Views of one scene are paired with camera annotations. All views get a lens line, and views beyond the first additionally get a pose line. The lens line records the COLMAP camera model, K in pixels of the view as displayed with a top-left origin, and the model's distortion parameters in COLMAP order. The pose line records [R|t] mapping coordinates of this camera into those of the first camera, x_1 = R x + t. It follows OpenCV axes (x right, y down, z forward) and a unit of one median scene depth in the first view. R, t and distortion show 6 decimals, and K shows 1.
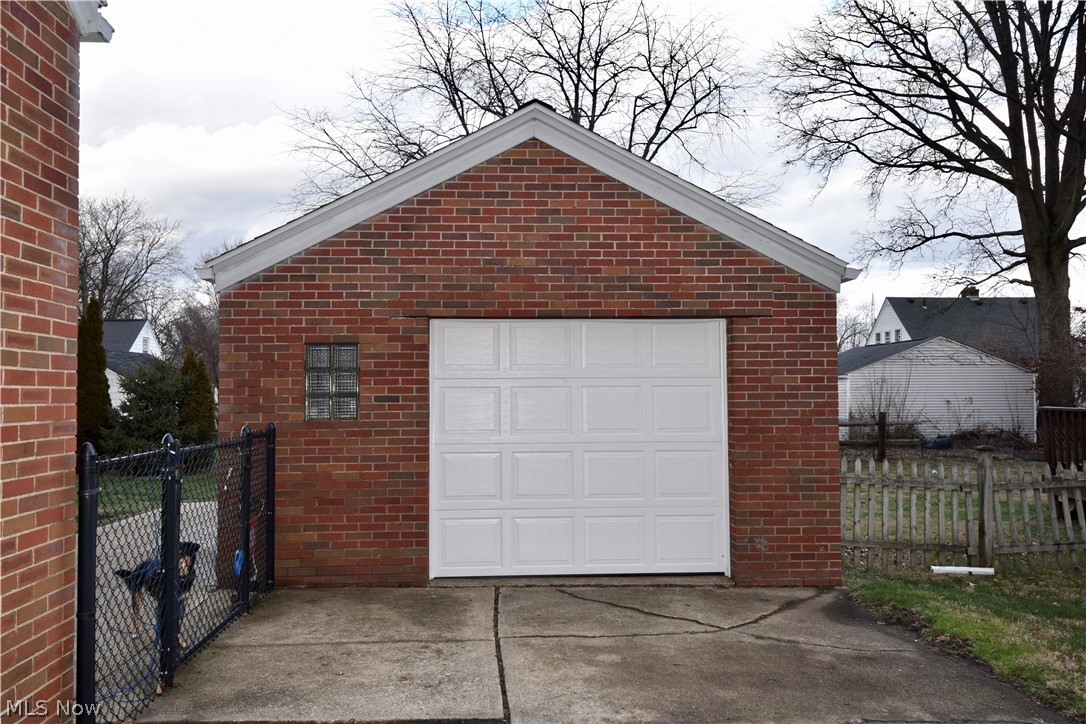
lens RADIAL K [[859.7, 0, 543.0], [0, 859.7, 362.0], [0, 0, 1]] dist [0.009846, 0.003286]
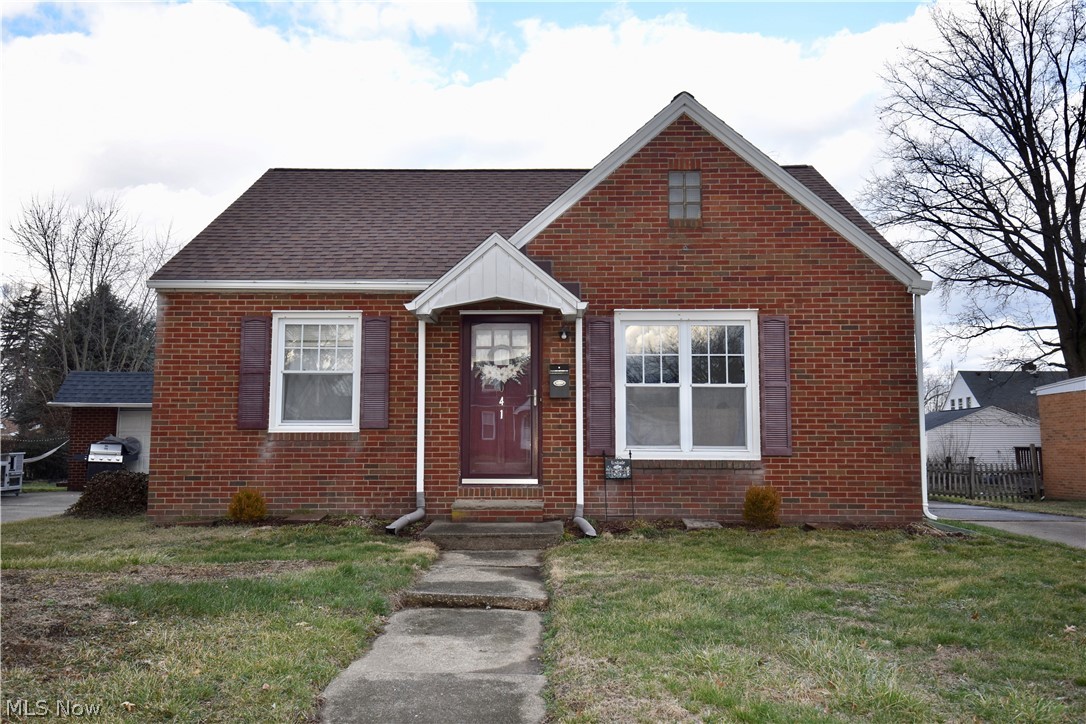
lens RADIAL K [[859.7, 0, 543.0], [0, 859.7, 362.0], [0, 0, 1]] dist [0.009846, 0.003286]
pose [[0.996470, -0.000245, -0.083945, -0.128488], [-0.005380, 0.997754, -0.066772, -0.002296], [0.083773, 0.066988, 0.994231, -0.391526]]
